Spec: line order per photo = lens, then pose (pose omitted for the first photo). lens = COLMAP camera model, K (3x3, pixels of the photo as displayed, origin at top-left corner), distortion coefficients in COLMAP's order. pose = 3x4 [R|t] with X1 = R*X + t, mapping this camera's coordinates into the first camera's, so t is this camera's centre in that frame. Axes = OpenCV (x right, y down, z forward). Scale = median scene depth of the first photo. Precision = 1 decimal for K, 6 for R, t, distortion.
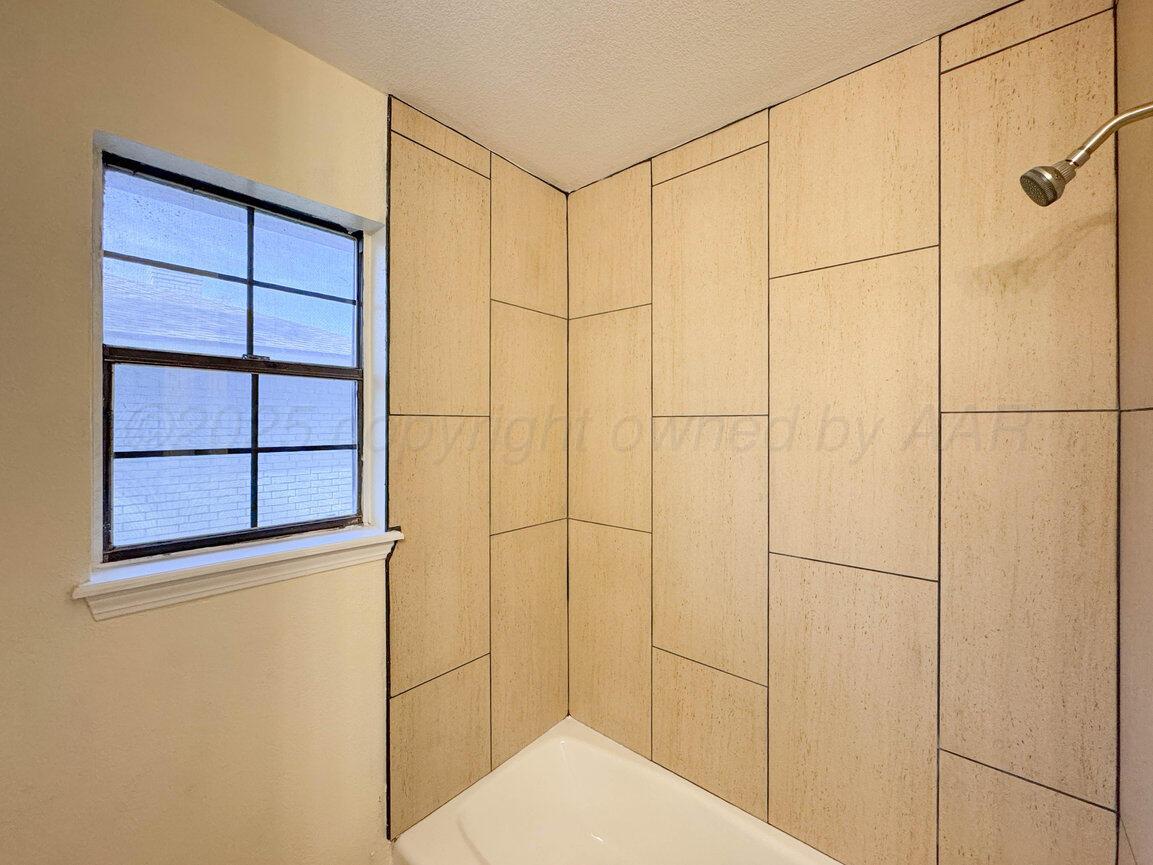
lens RADIAL K [[462.0, 0, 577.8], [0, 462.0, 427.9], [0, 0, 1]] dist [-0.000419, 0.000085]
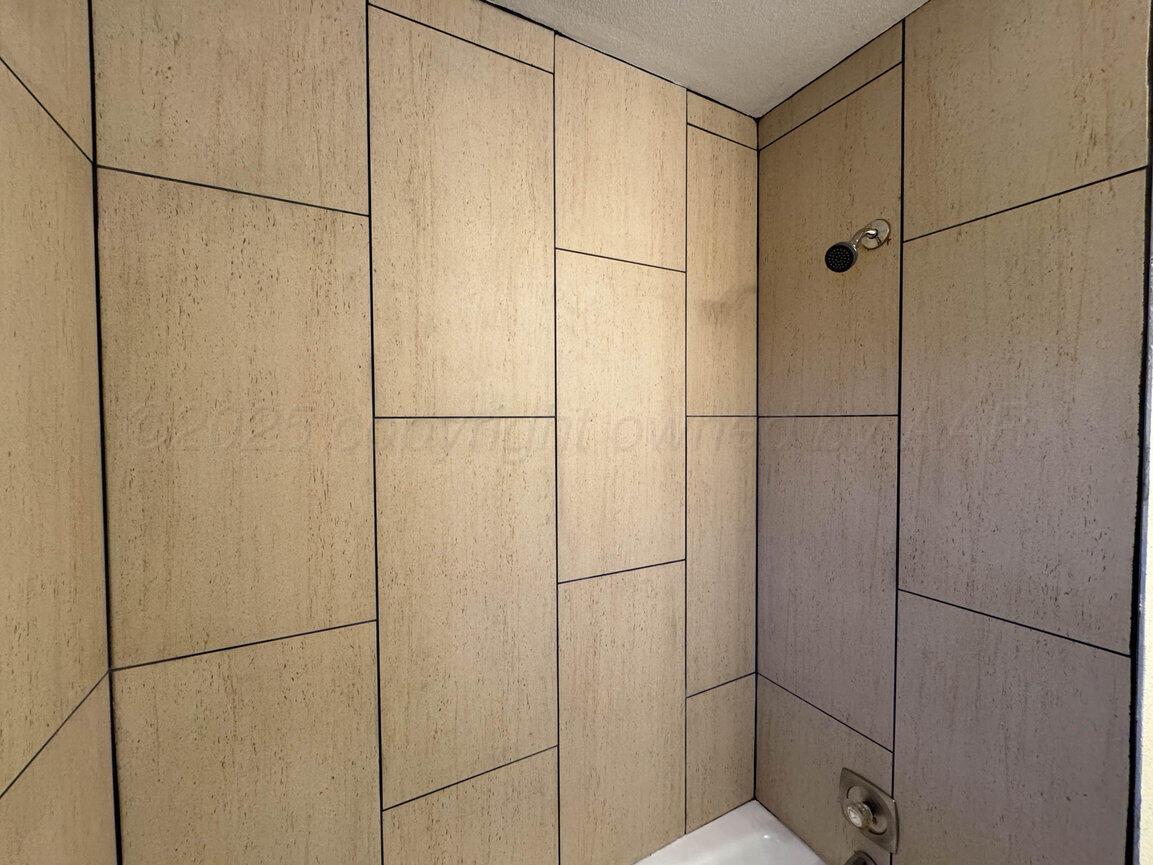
lens RADIAL K [[466.3, 0, 574.7], [0, 466.3, 437.3], [0, 0, 1]] dist [0.001651, -0.000015]
pose [[0.360107, -0.032430, 0.932347, -0.406744], [0.017275, 0.999456, 0.028092, -0.017181], [-0.932751, 0.005990, 0.360471, 0.796647]]
